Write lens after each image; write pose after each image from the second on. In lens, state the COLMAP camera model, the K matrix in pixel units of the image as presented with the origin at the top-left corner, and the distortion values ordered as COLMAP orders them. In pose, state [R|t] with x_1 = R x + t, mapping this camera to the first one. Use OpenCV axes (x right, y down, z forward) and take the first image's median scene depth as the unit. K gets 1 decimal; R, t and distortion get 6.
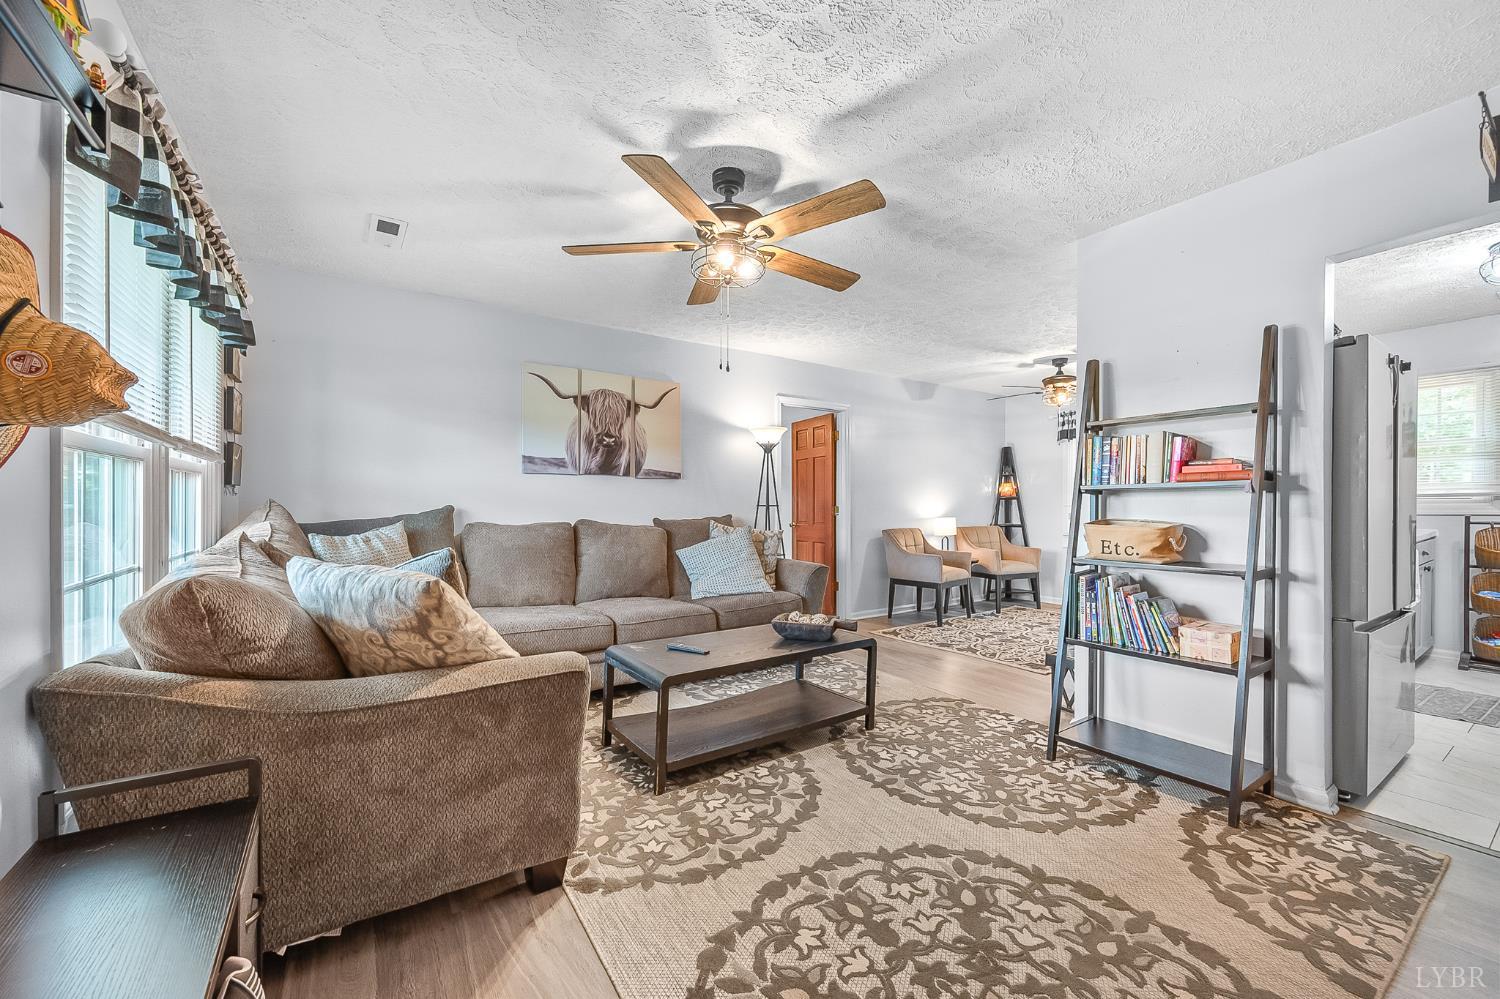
lens RADIAL K [[594.9, 0, 745.5], [0, 594.9, 504.7], [0, 0, 1]] dist [-0.000663, -0.000032]
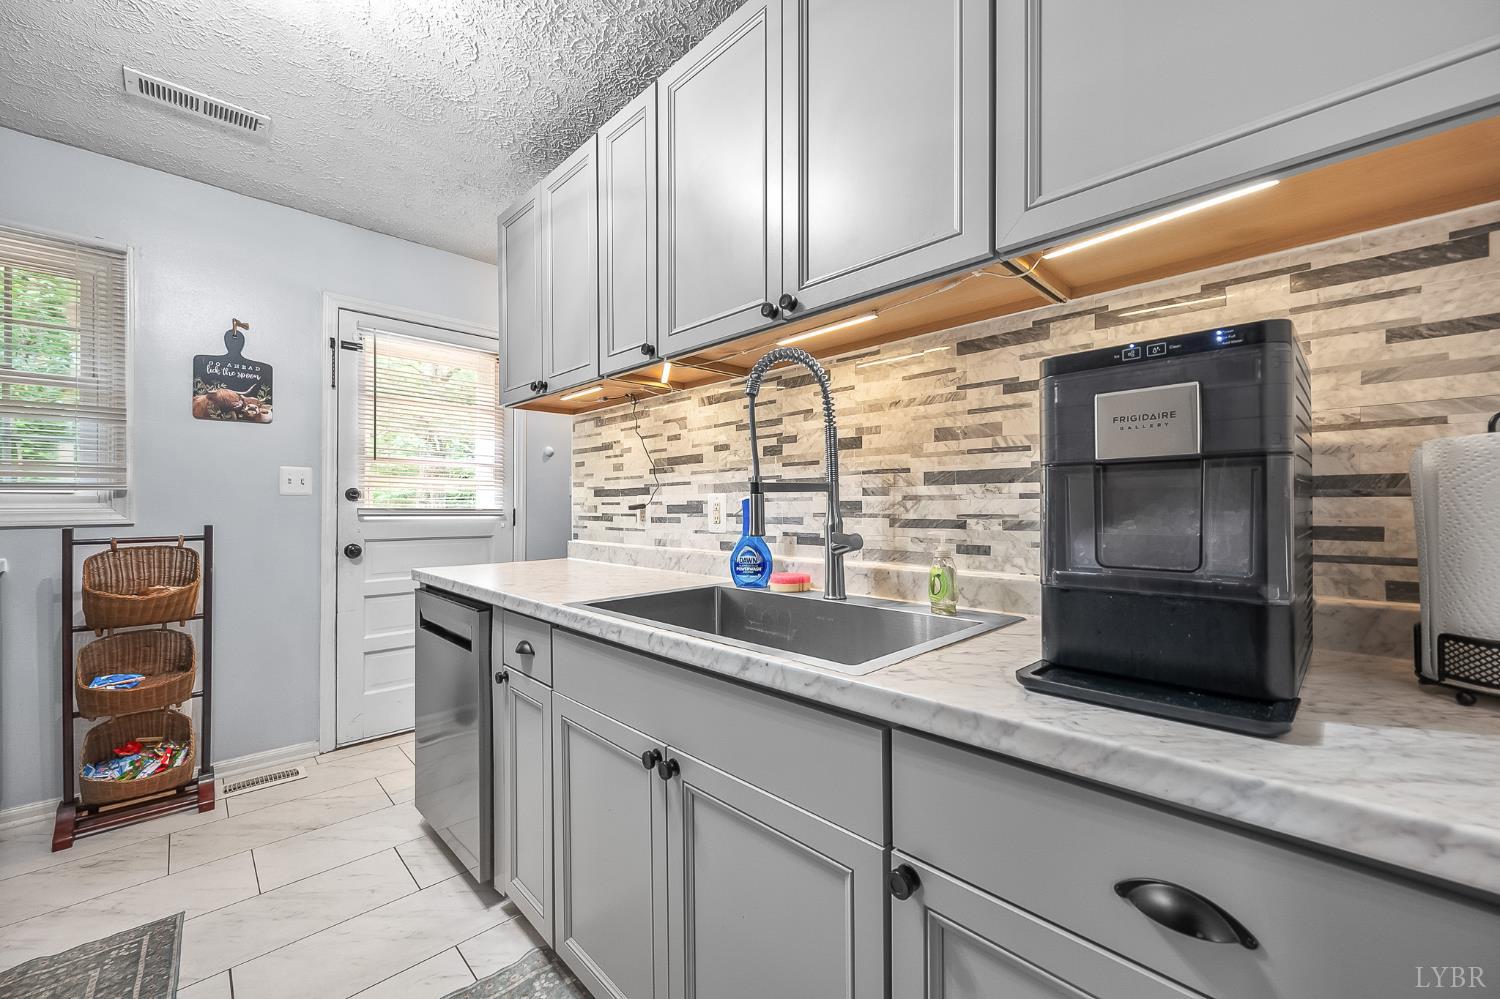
lens RADIAL K [[594.9, 0, 747.4], [0, 594.9, 503.6], [0, 0, 1]] dist [-0.000663, -0.000032]
pose [[-0.165347, -0.003897, 0.986228, 0.633581], [0.003814, 0.999982, 0.004590, -0.002615], [-0.986228, 0.004520, -0.165329, 0.523815]]
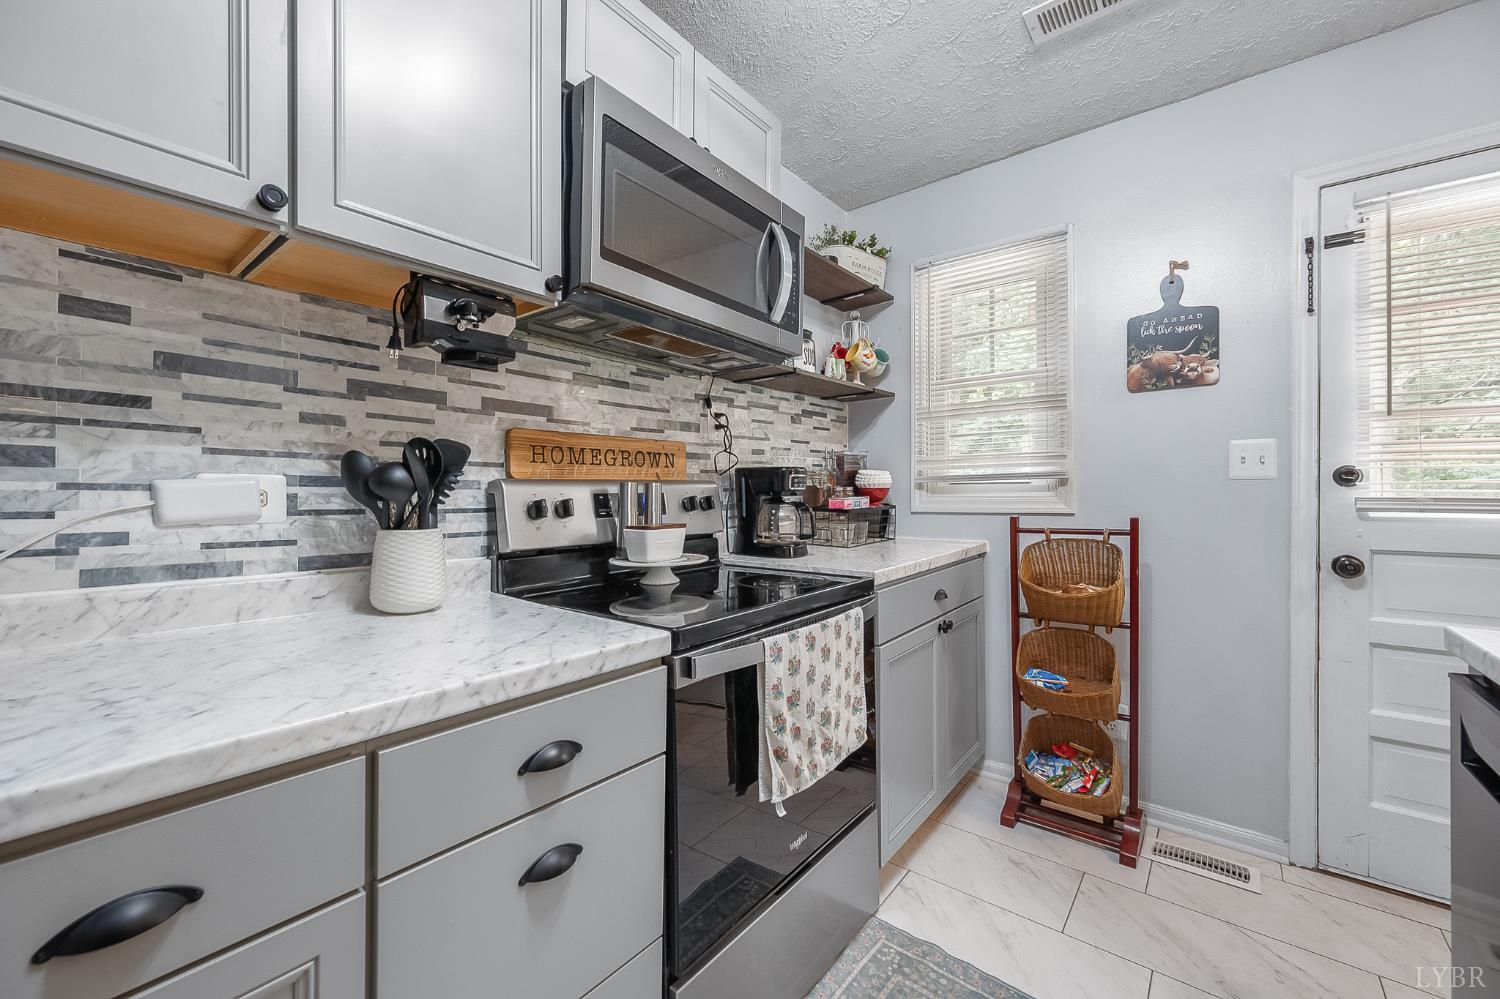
lens RADIAL K [[594.9, 0, 754.3], [0, 594.9, 494.9], [0, 0, 1]] dist [-0.000663, -0.000032]
pose [[0.954364, -0.009431, 0.298496, 0.848543], [0.010780, 0.999938, -0.002871, -0.001274], [-0.298450, 0.005958, 0.954407, 0.577810]]
